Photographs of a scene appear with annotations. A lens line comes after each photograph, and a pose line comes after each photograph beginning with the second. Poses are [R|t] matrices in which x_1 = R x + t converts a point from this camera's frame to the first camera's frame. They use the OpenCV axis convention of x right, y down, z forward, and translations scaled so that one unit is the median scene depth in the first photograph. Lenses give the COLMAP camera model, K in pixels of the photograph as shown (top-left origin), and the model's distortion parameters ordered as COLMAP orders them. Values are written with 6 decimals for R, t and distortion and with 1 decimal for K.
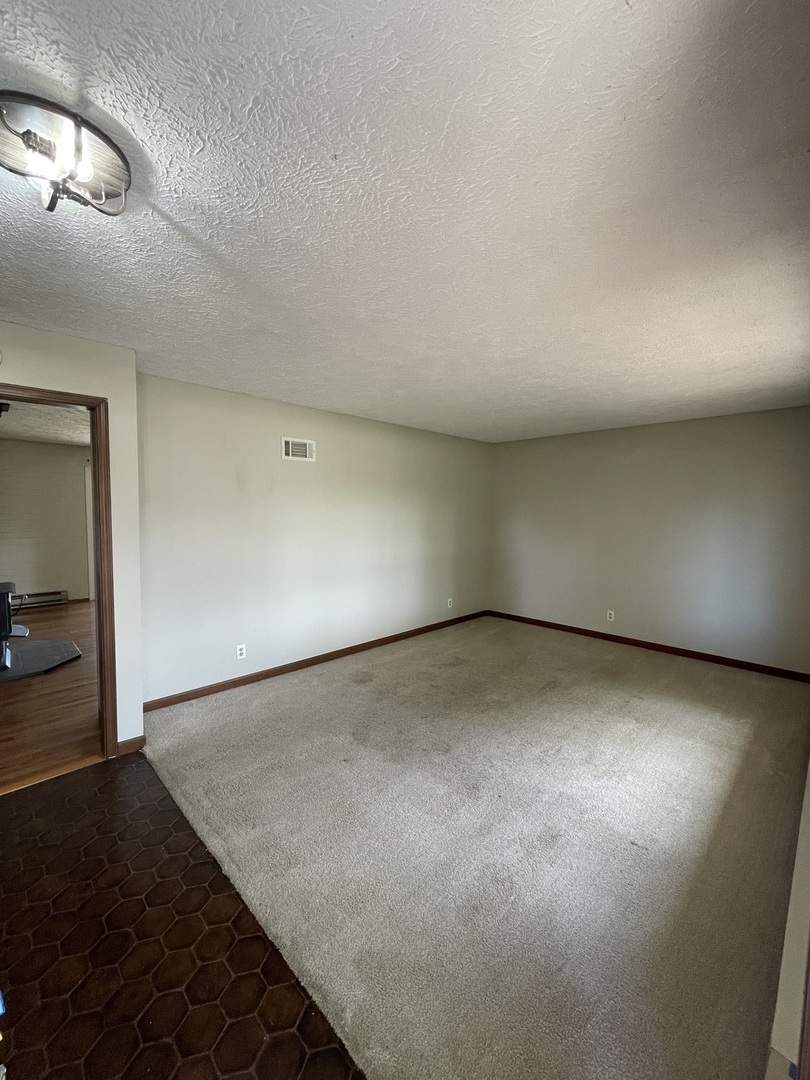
lens RADIAL K [[434.9, 0, 405.8], [0, 434.9, 534.4], [0, 0, 1]] dist [-0.001970, -0.000425]
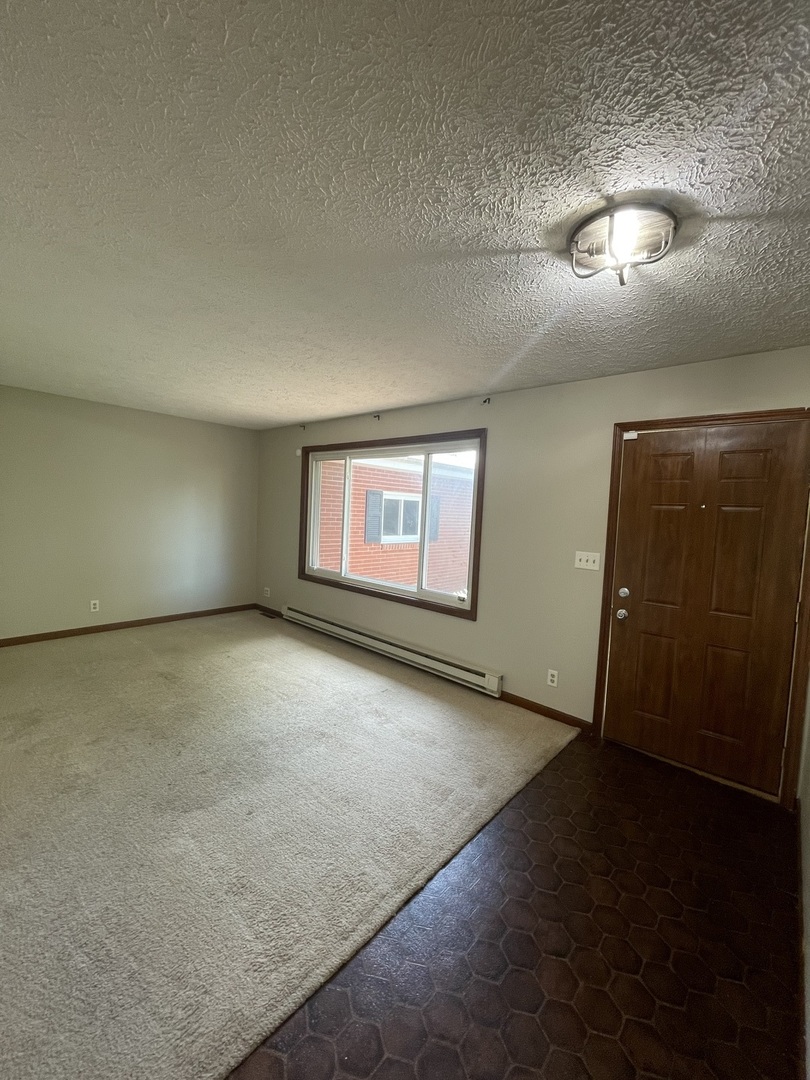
lens RADIAL K [[434.9, 0, 404.7], [0, 434.9, 537.7], [0, 0, 1]] dist [-0.001970, -0.000425]
pose [[-0.056736, -0.078047, 0.995334, -0.830254], [0.012017, 0.996814, 0.078848, -0.041778], [-0.998317, 0.016435, -0.055618, 0.683087]]
